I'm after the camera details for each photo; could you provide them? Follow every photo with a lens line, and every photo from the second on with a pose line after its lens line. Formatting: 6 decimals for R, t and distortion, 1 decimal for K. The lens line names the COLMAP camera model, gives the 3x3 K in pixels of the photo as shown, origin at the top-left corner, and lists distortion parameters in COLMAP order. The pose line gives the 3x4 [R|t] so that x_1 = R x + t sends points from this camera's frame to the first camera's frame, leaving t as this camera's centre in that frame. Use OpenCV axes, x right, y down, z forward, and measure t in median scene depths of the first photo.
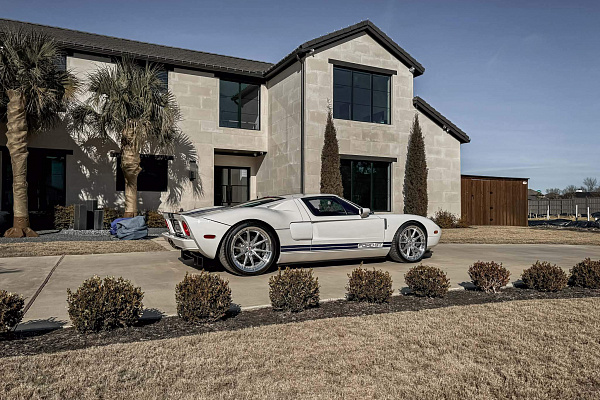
lens RADIAL K [[486.1, 0, 299.6], [0, 486.1, 200.5], [0, 0, 1]] dist [0.004253, 0.008353]
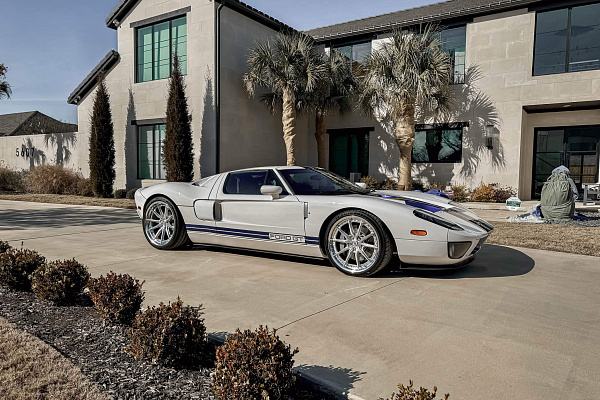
lens RADIAL K [[486.1, 0, 299.6], [0, 486.1, 201.0], [0, 0, 1]] dist [0.004253, 0.008353]
pose [[0.416541, 0.052746, -0.907586, 0.415607], [0.006138, 0.998130, 0.060825, -0.004455], [0.909096, -0.030907, 0.415438, 0.358454]]
